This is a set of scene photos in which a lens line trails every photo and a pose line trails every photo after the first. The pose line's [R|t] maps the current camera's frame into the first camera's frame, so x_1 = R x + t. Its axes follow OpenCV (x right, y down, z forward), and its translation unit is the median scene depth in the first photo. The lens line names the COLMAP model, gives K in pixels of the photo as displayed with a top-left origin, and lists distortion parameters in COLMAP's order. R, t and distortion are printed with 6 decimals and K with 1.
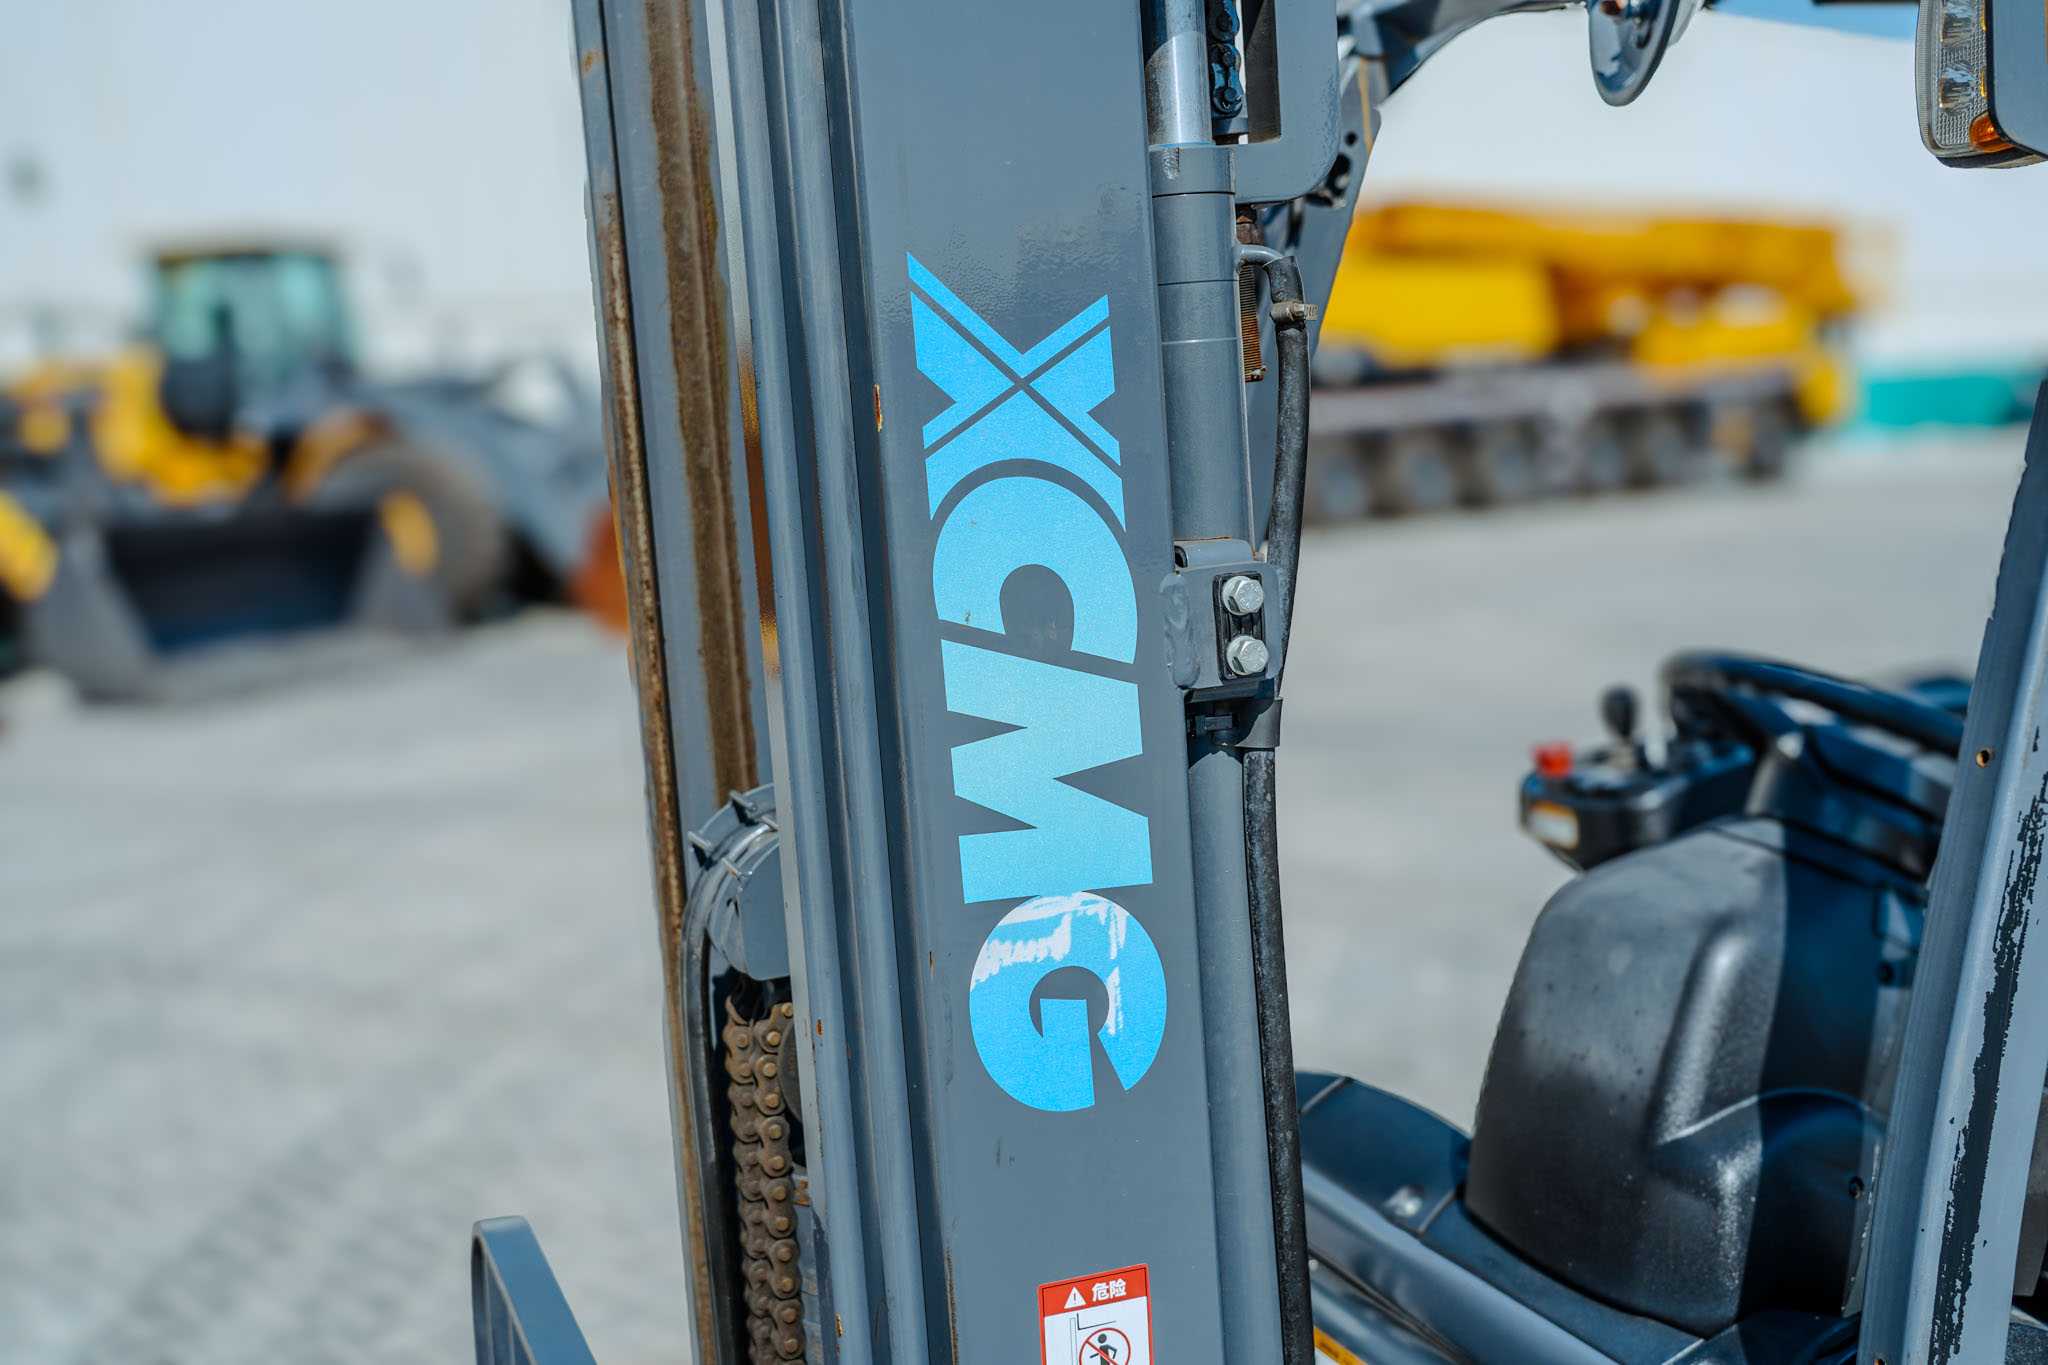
lens RADIAL K [[2178.2, 0, 1022.5], [0, 2178.2, 658.9], [0, 0, 1]] dist [0.032218, 0.001900]
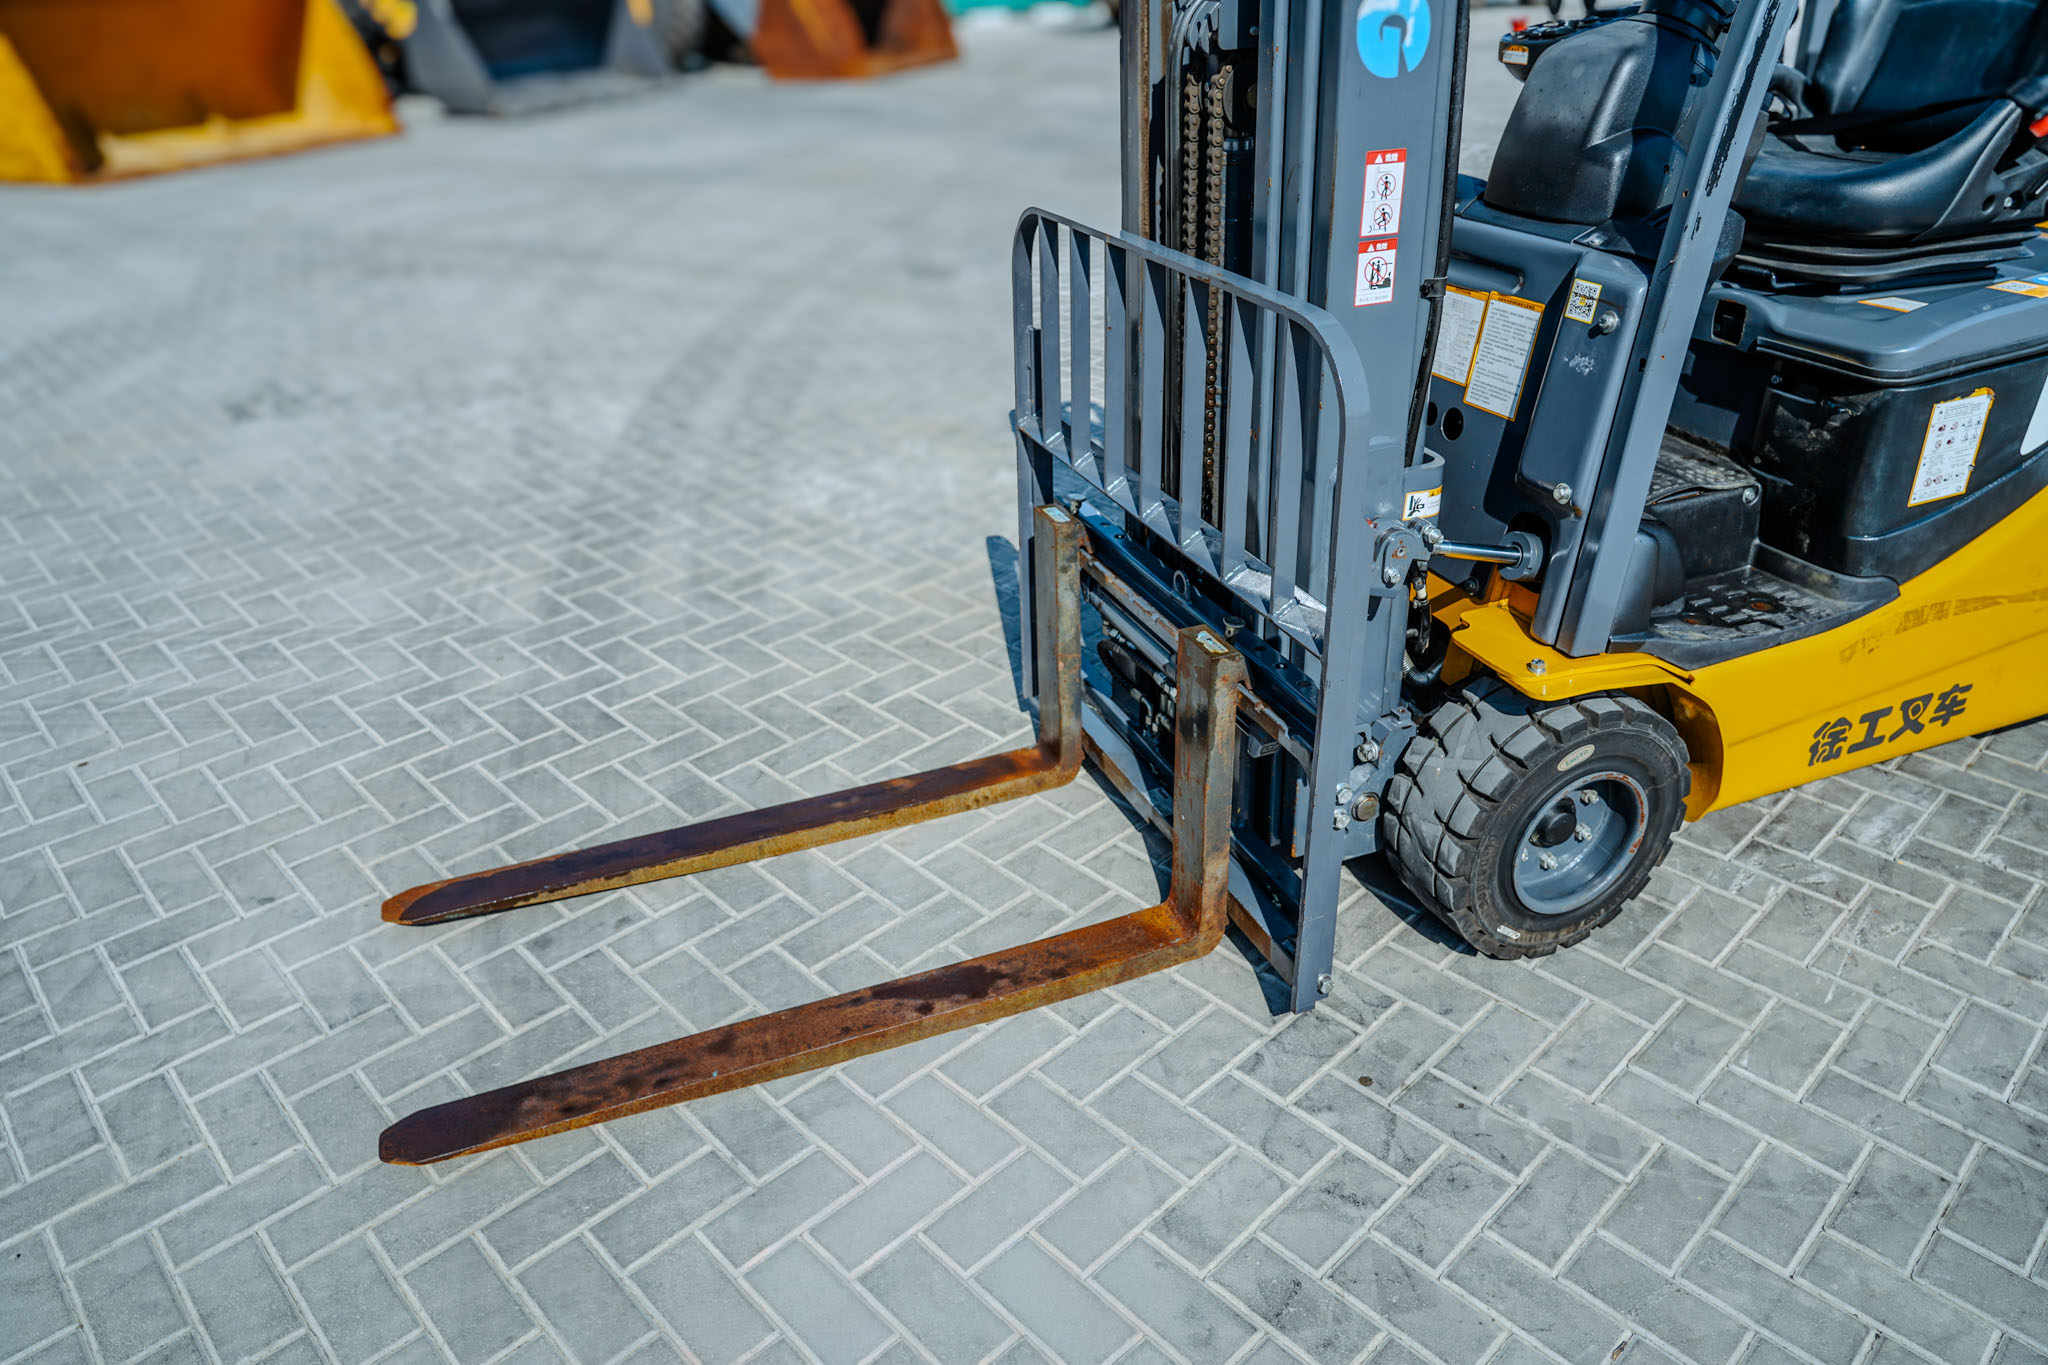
lens RADIAL K [[1384.6, 0, 1023.5], [0, 1384.6, 668.2], [0, 0, 1]] dist [-0.036978, 0.022277]
pose [[0.999583, 0.020833, 0.019990, -0.407767], [-0.026701, 0.930443, 0.365464, 0.269718], [-0.010986, -0.365845, 0.930611, -0.696068]]
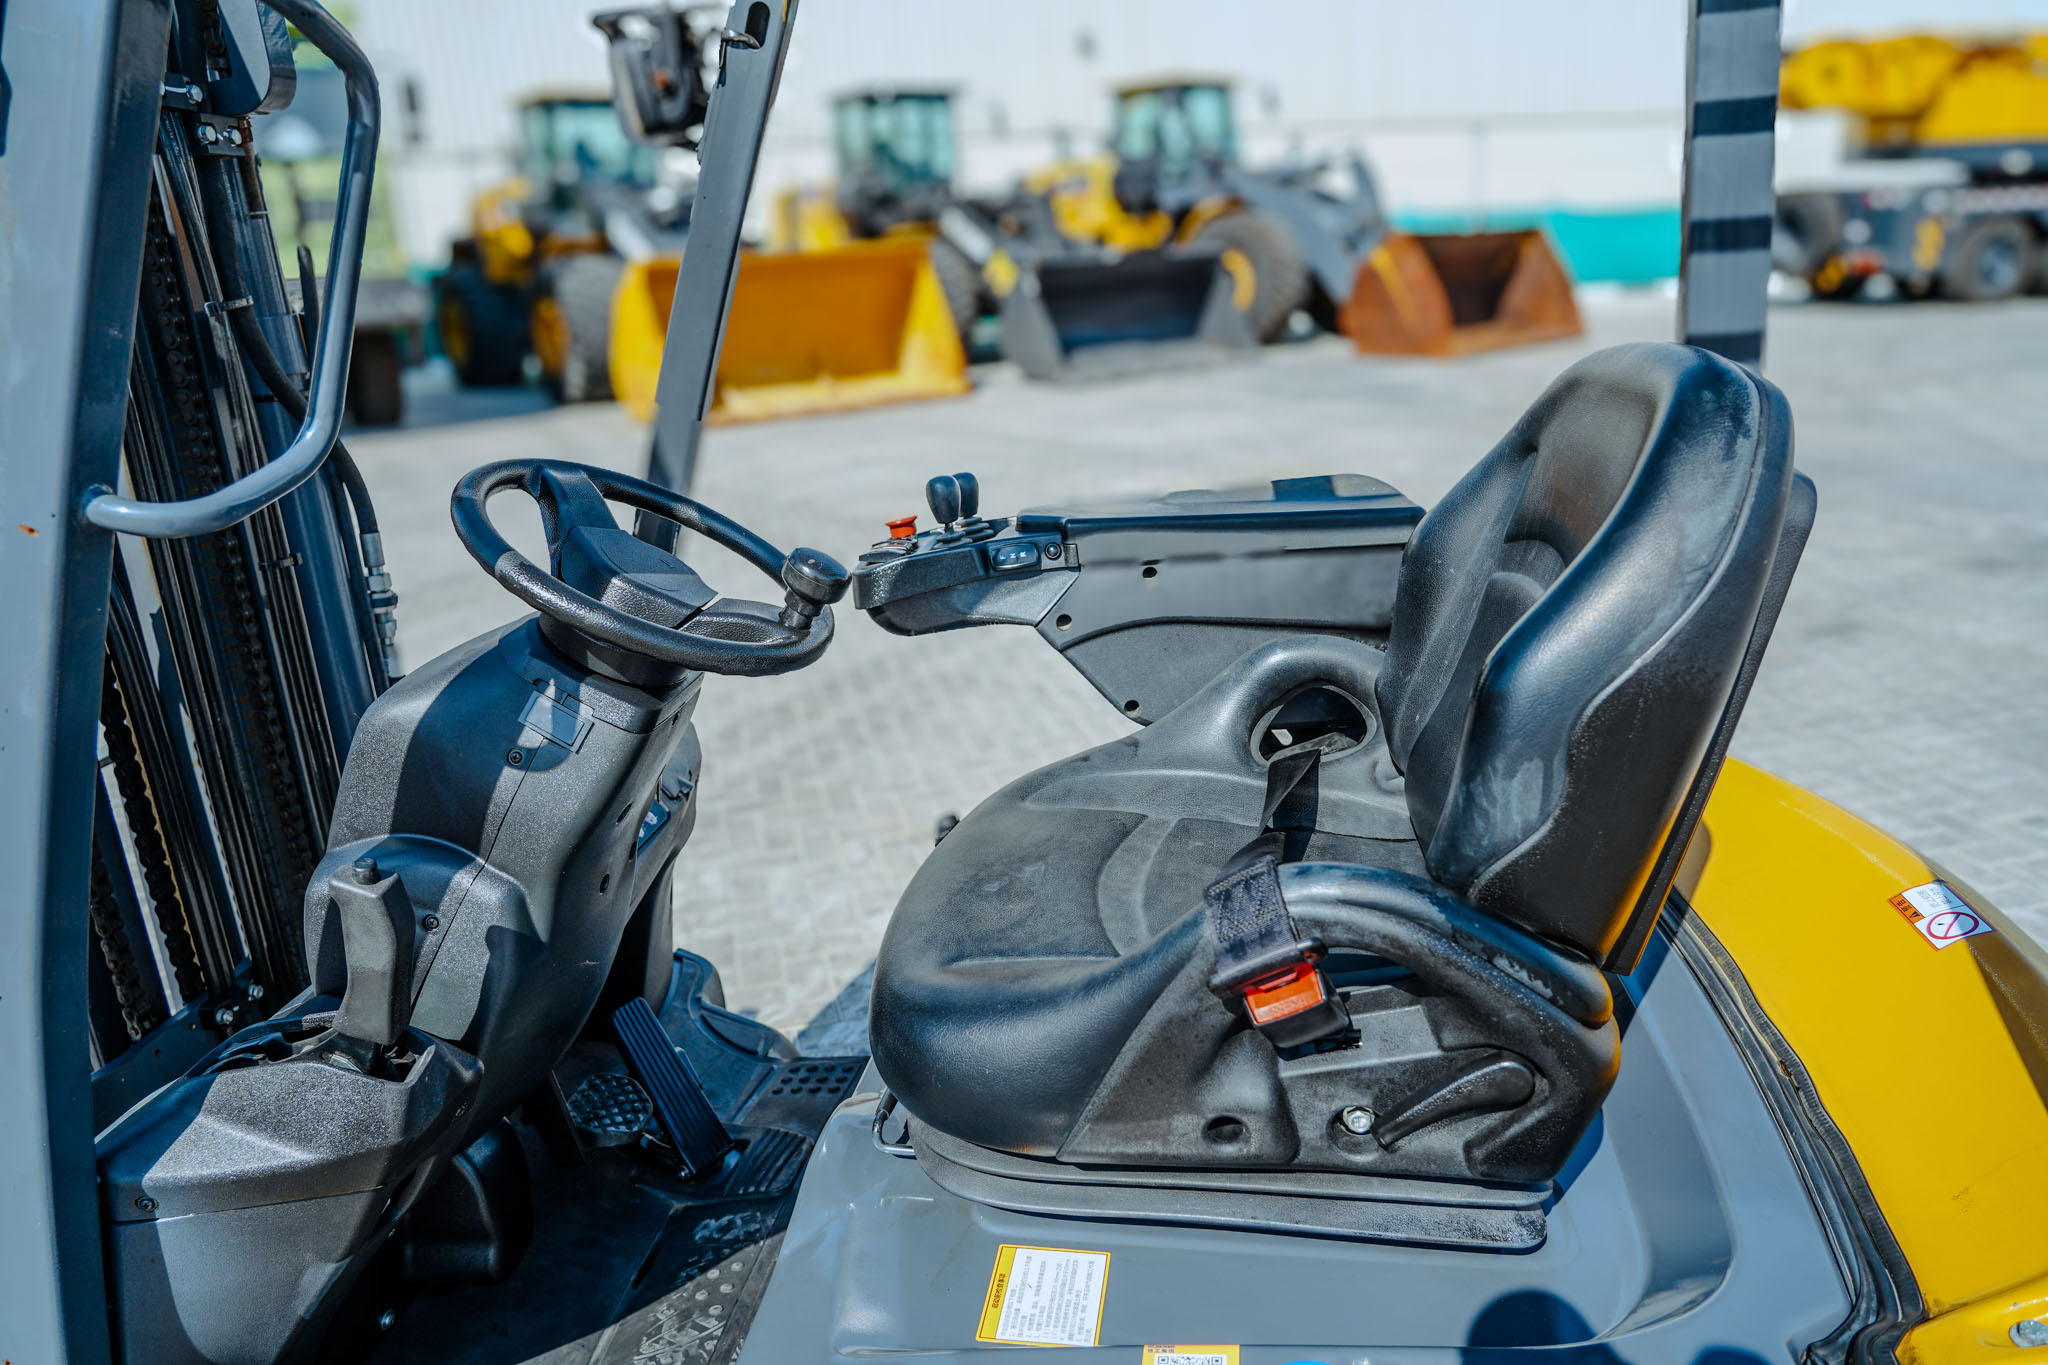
lens RADIAL K [[1384.6, 0, 1023.5], [0, 1384.6, 668.2], [0, 0, 1]] dist [-0.036978, 0.022277]
pose [[0.874347, 0.159721, -0.458264, 1.213285], [-0.055920, 0.971157, 0.231790, -0.108779], [0.482068, -0.177039, 0.858060, 0.653960]]
